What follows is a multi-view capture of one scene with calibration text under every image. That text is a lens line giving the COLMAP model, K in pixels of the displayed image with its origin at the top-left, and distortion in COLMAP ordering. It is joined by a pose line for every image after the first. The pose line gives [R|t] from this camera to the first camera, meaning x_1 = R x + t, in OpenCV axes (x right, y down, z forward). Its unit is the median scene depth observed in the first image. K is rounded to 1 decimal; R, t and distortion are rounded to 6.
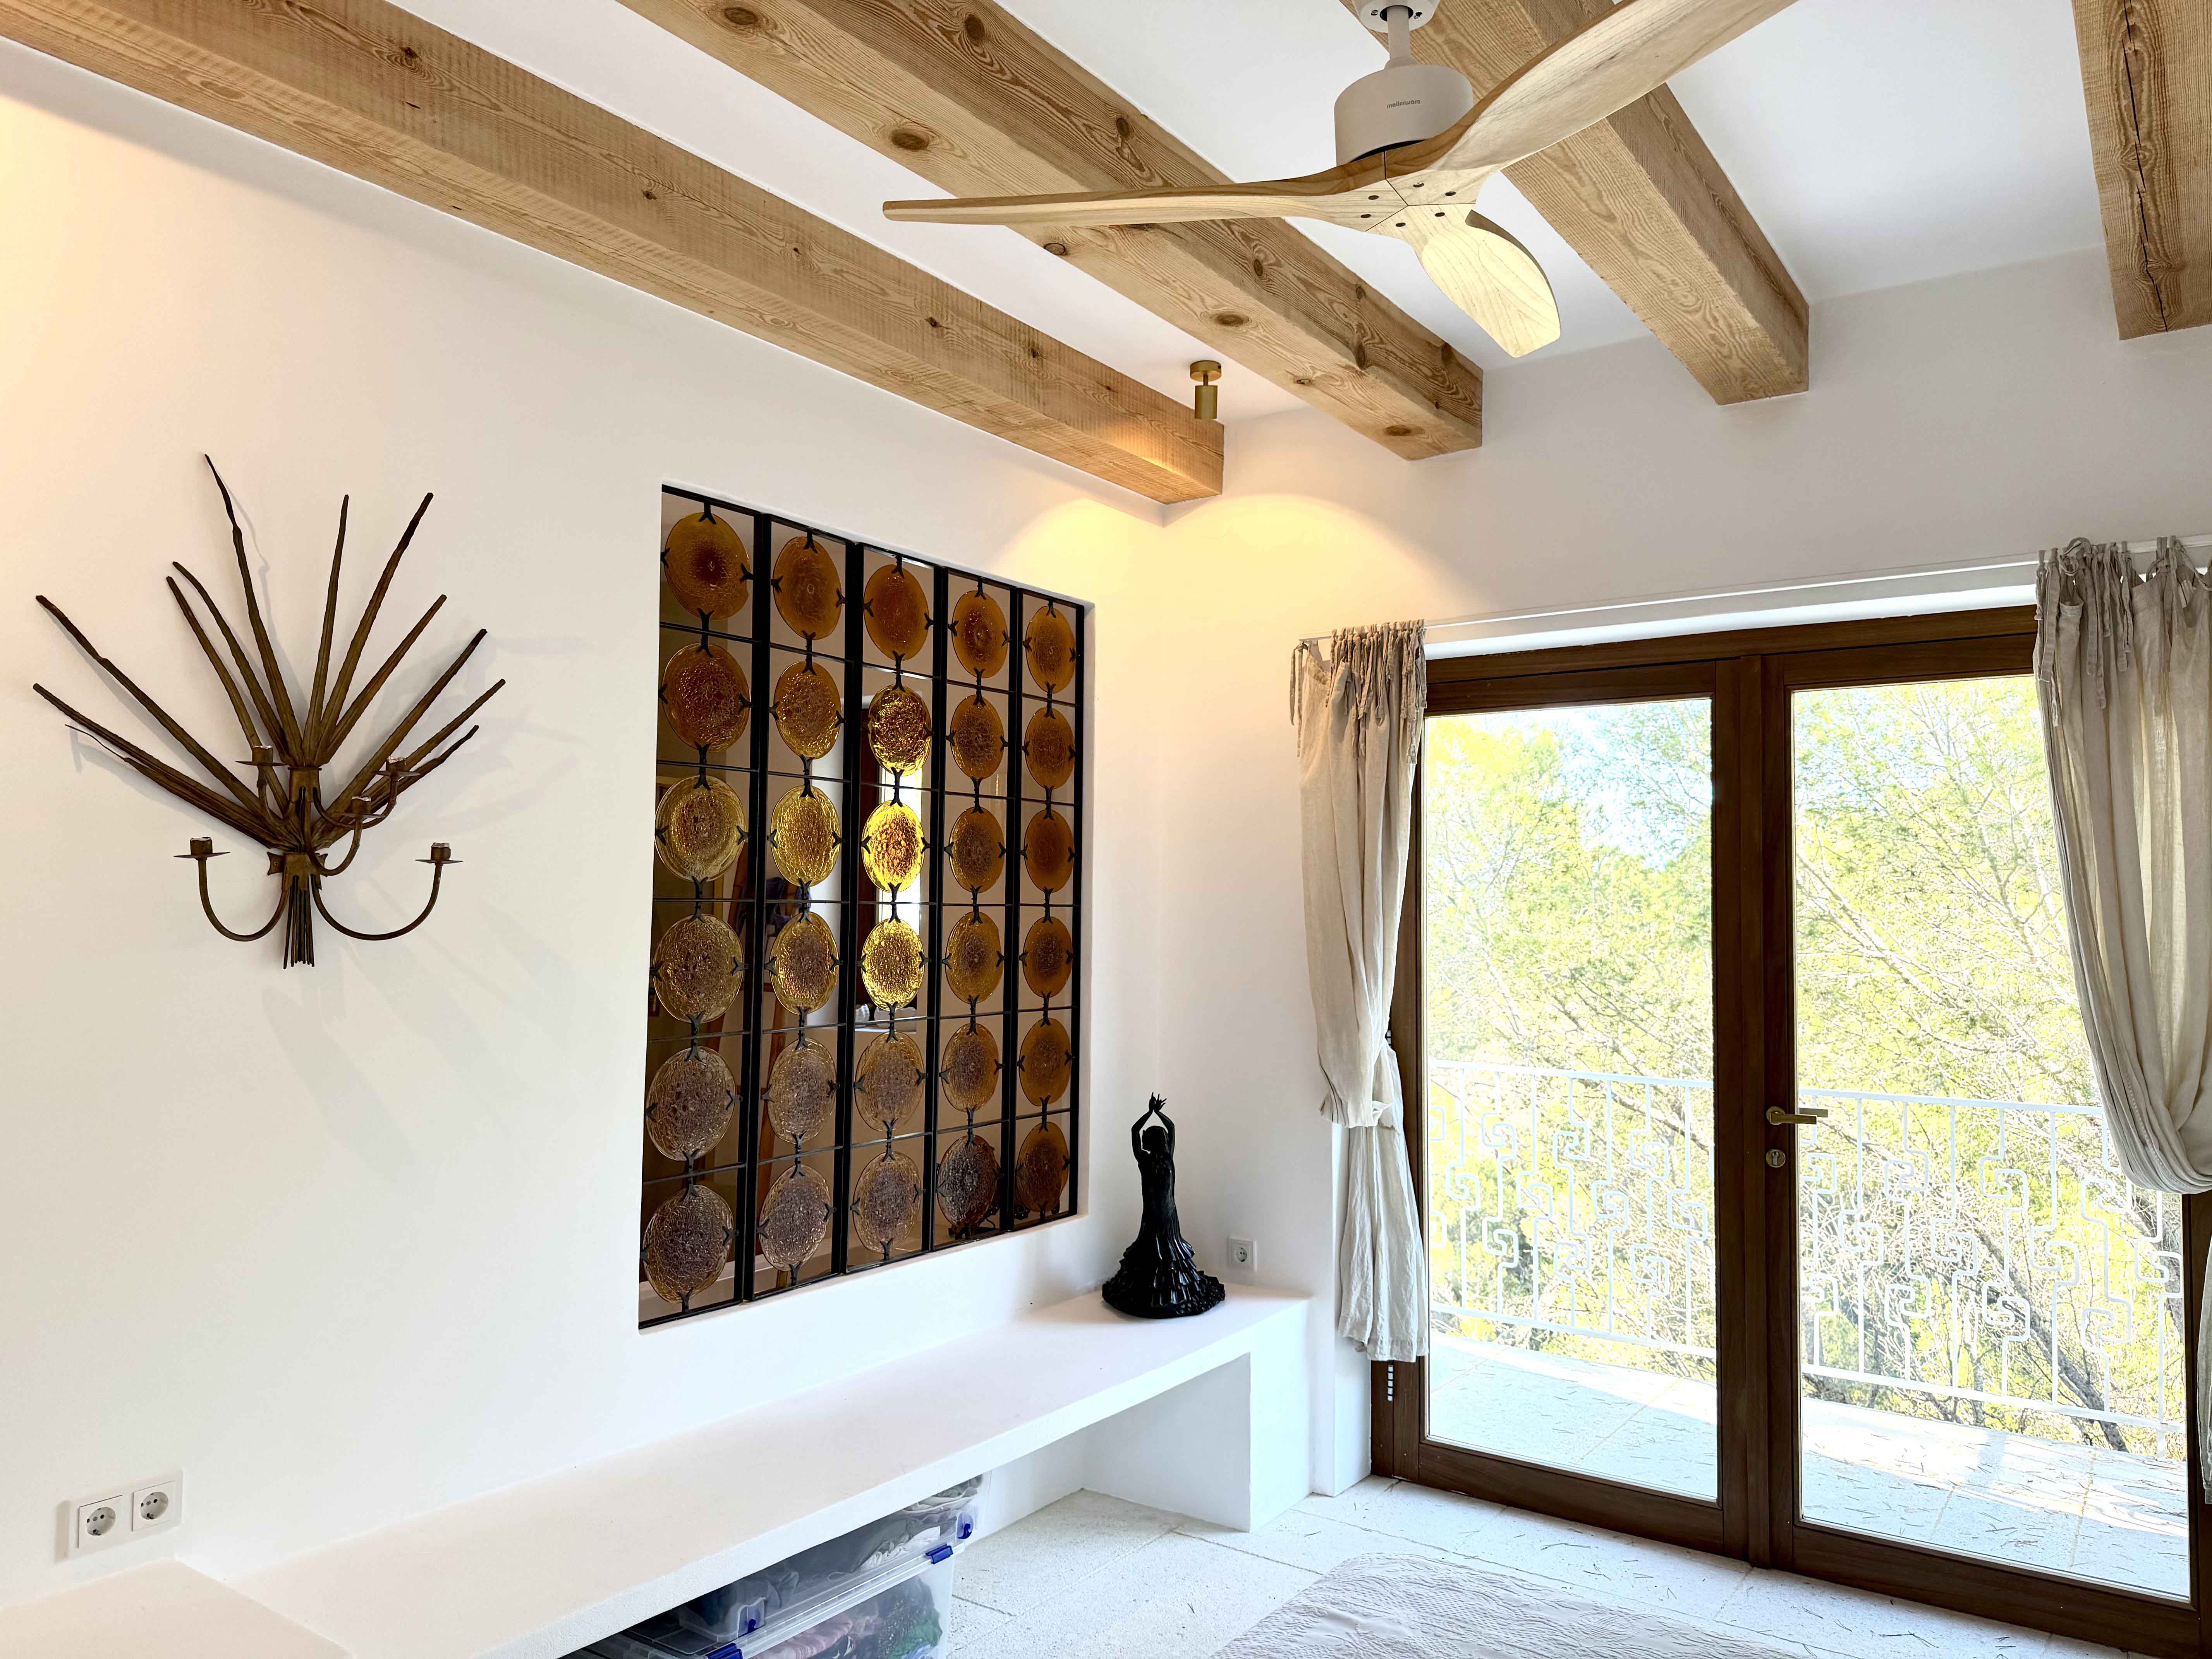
lens RADIAL K [[1562.7, 0, 1105.2], [0, 1562.7, 826.9], [0, 0, 1]] dist [0.046624, -0.047742]
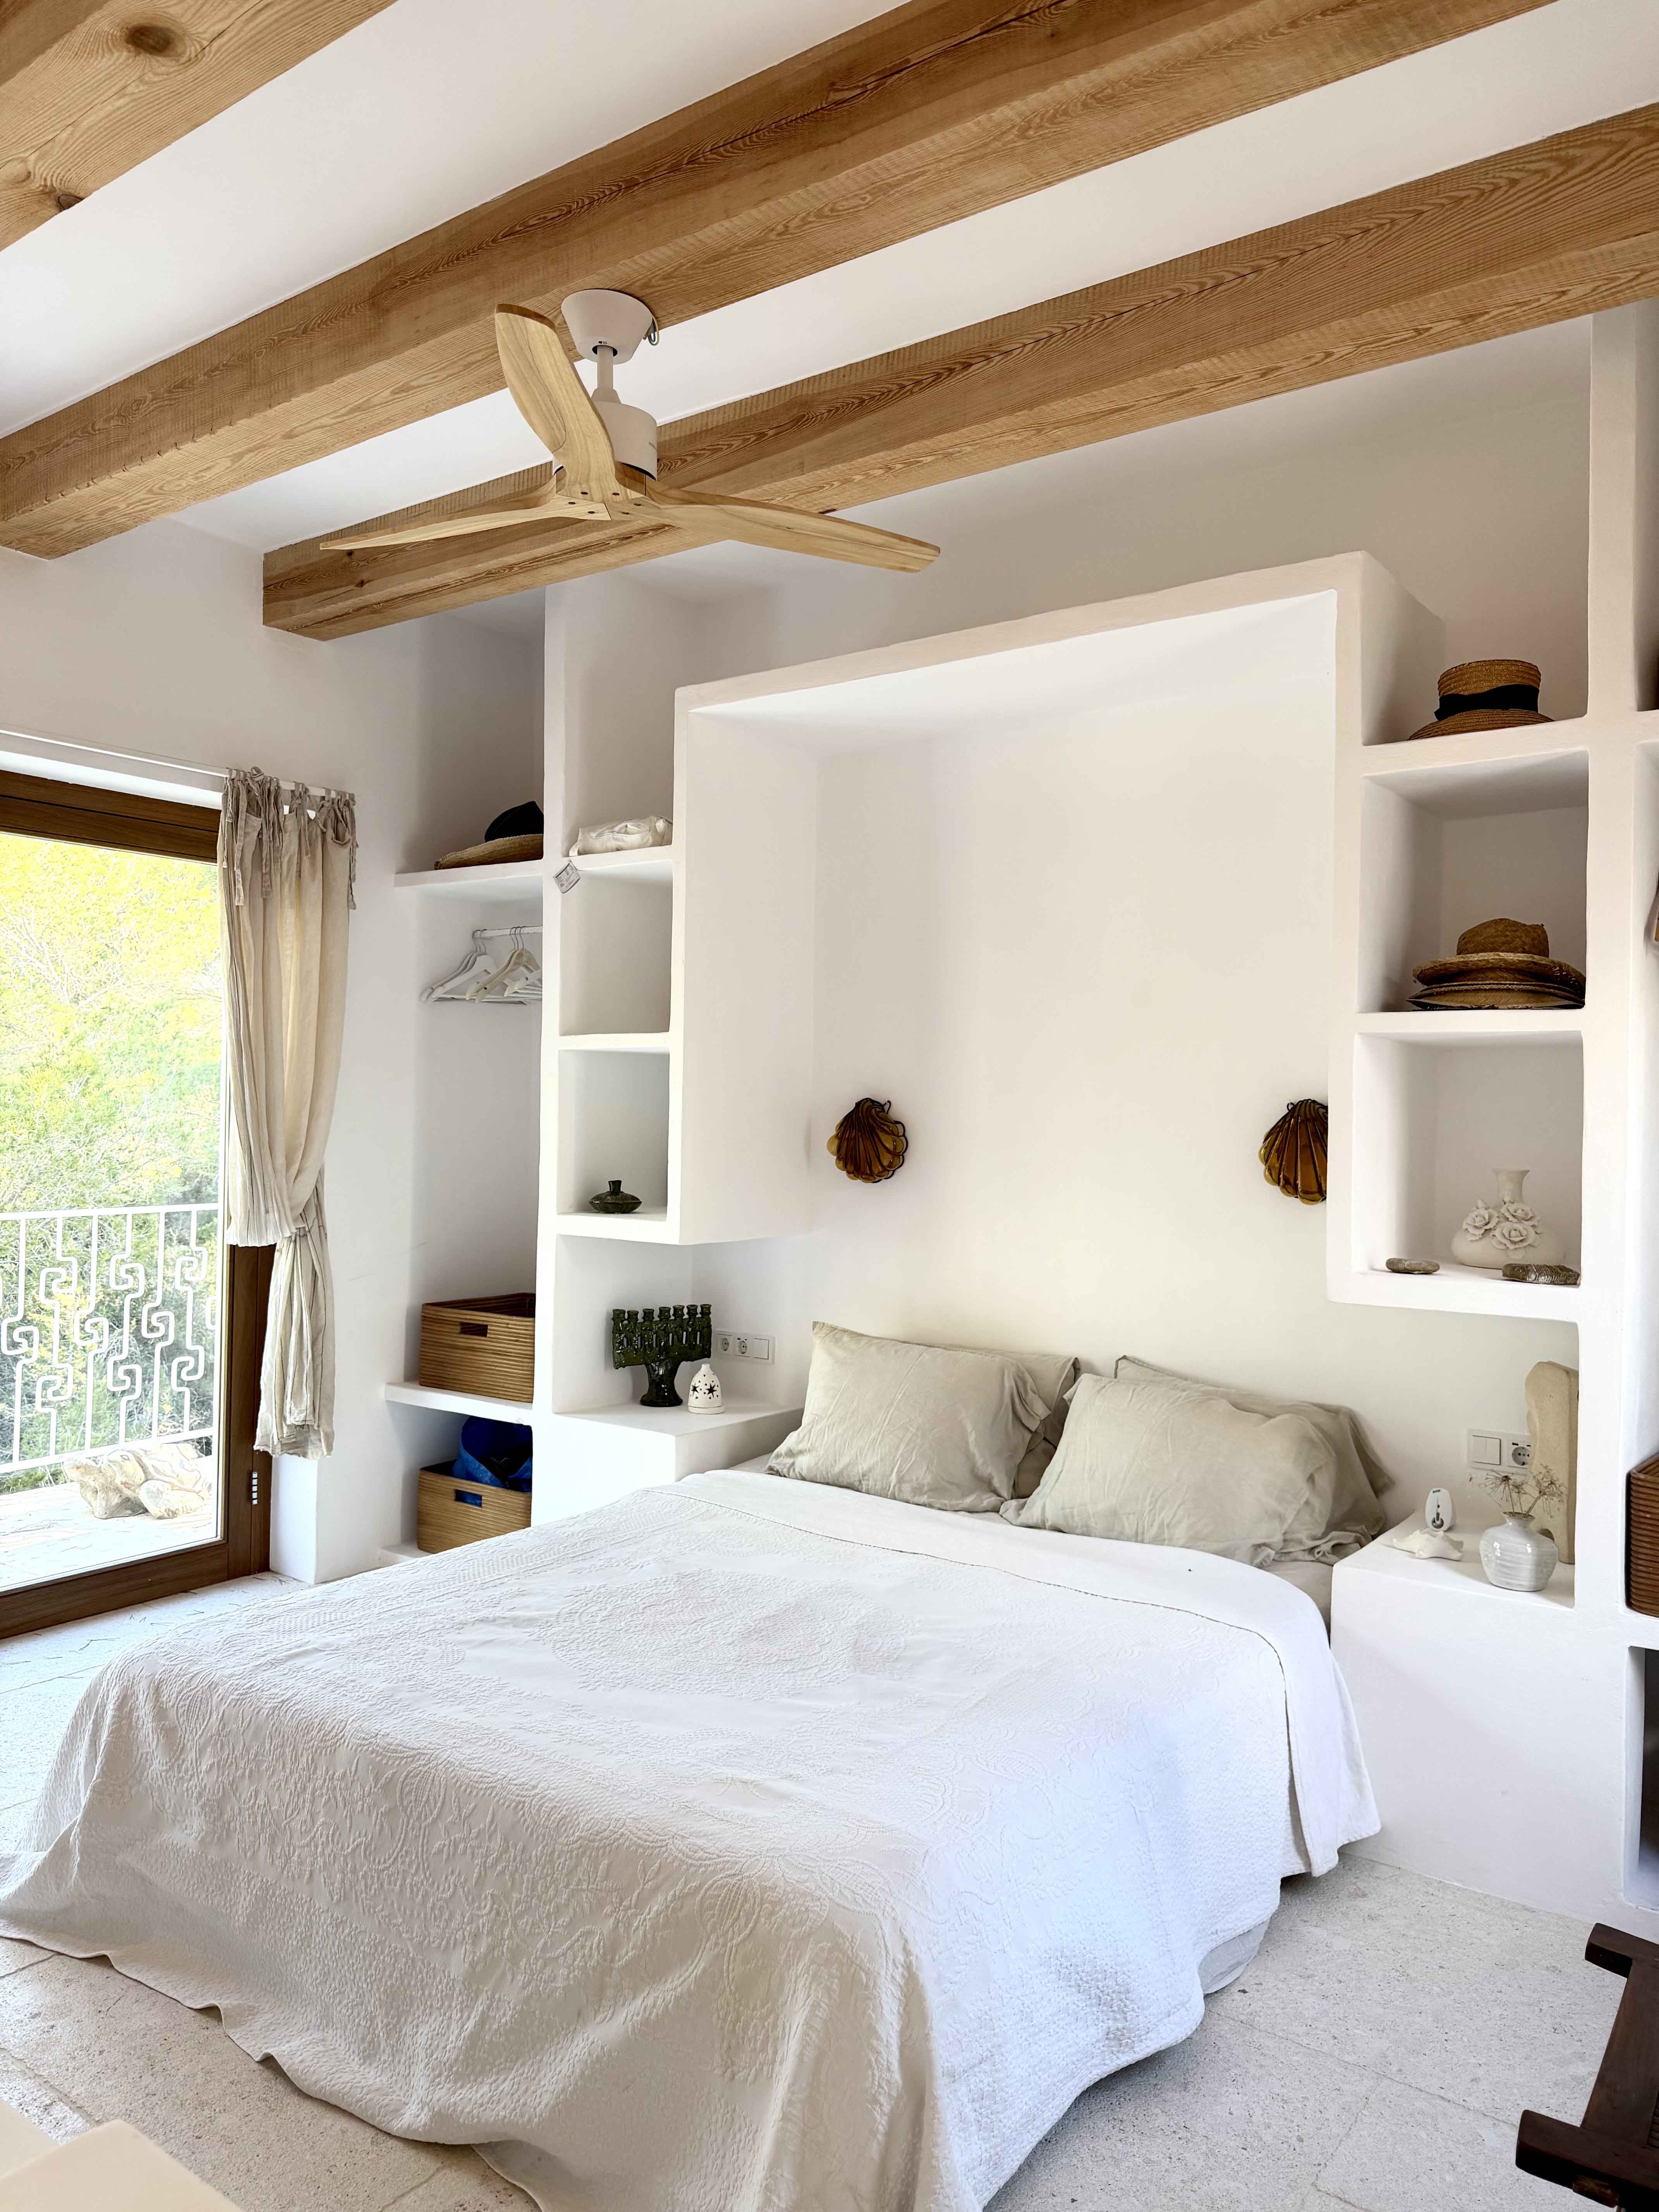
lens RADIAL K [[1562.7, 0, 830.2], [0, 1562.7, 1097.6], [0, 0, 1]] dist [0.046624, -0.047742]
pose [[0.040747, -0.010069, 0.999119, -0.874203], [-0.065715, 0.997757, 0.012735, 0.059297], [-0.997006, -0.066176, 0.039994, 0.548856]]
